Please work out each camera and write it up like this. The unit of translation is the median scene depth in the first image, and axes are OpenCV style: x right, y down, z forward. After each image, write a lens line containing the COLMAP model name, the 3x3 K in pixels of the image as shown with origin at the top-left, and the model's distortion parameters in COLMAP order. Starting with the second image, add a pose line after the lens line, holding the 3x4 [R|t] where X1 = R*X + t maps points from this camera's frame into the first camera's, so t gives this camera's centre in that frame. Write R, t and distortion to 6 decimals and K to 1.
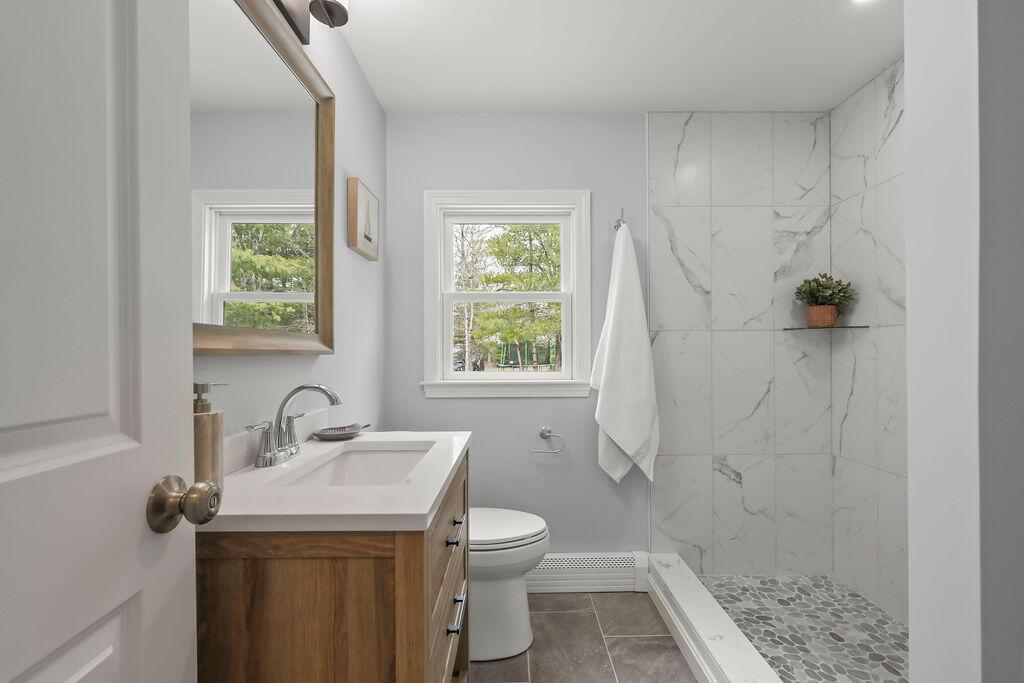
lens RADIAL K [[467.1, 0, 514.2], [0, 467.1, 348.7], [0, 0, 1]] dist [-0.003268, 0.000551]
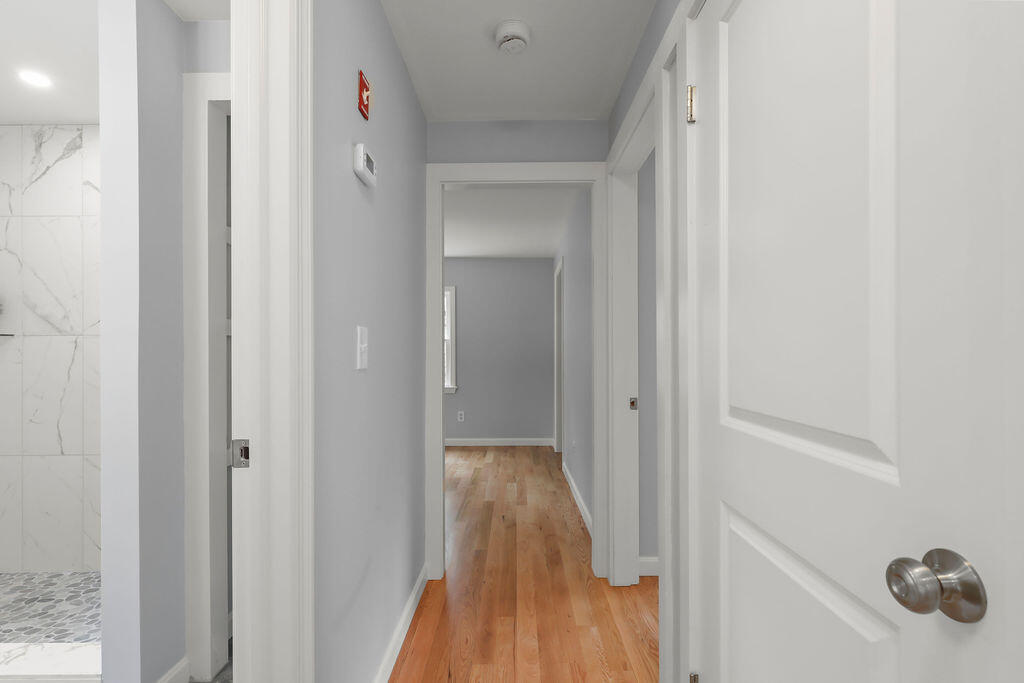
lens RADIAL K [[467.1, 0, 511.9], [0, 467.1, 350.1], [0, 0, 1]] dist [-0.003268, 0.000551]
pose [[0.021227, 0.001371, 0.999774, -0.394646], [-0.002194, 0.999997, -0.001325, -0.011955], [-0.999772, -0.002165, 0.021230, -0.279899]]
